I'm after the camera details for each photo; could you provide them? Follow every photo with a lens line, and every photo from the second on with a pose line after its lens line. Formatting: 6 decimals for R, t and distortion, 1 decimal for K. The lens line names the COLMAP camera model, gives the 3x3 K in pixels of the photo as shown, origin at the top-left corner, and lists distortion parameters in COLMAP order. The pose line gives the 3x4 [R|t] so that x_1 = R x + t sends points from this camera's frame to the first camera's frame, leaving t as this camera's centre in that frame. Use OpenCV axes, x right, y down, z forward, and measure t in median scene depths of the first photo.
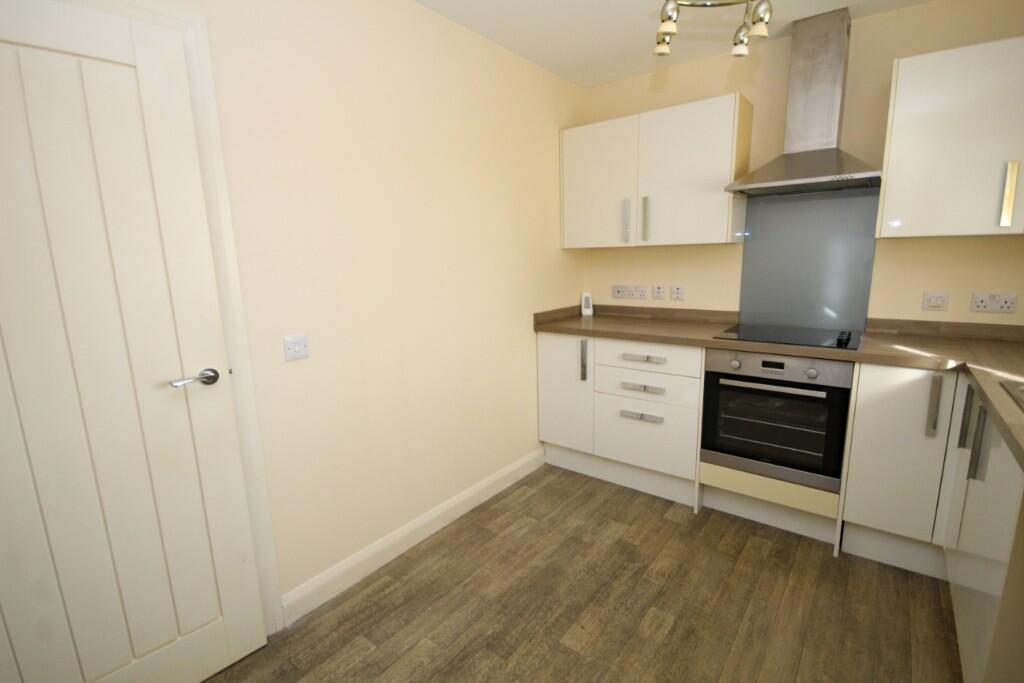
lens RADIAL K [[470.2, 0, 530.8], [0, 470.2, 349.3], [0, 0, 1]] dist [-0.013485, -0.001528]
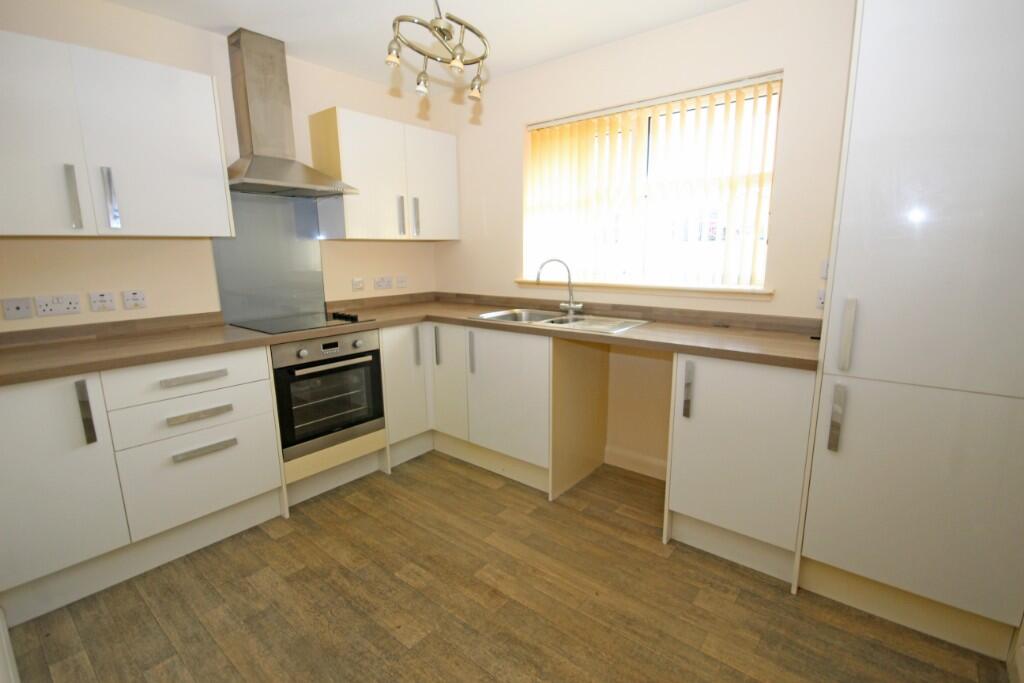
lens RADIAL K [[470.2, 0, 516.4], [0, 470.2, 339.6], [0, 0, 1]] dist [-0.013485, -0.001528]
pose [[0.025516, -0.165539, 0.985873, -0.587412], [0.194349, 0.968199, 0.157541, -0.071984], [-0.980600, 0.187584, 0.056877, 0.467515]]
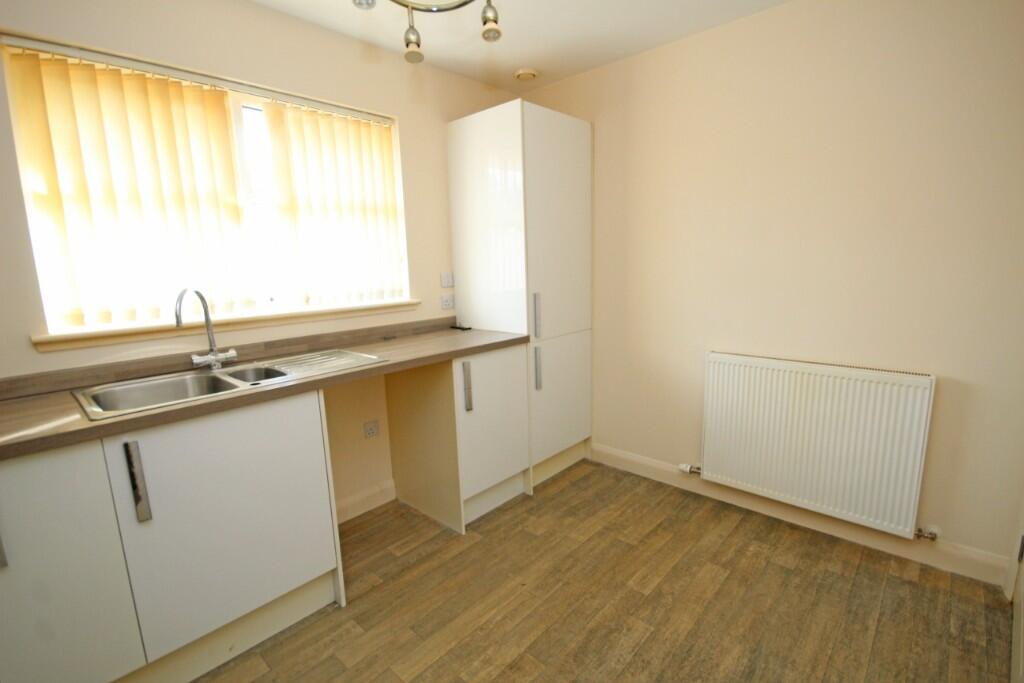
lens RADIAL K [[470.2, 0, 515.1], [0, 470.2, 346.5], [0, 0, 1]] dist [-0.013485, -0.001528]
pose [[-0.995679, 0.037108, 0.085129, 0.105815], [0.064976, 0.933316, 0.353128, -0.215207], [-0.066348, 0.357133, -0.931694, 1.146134]]
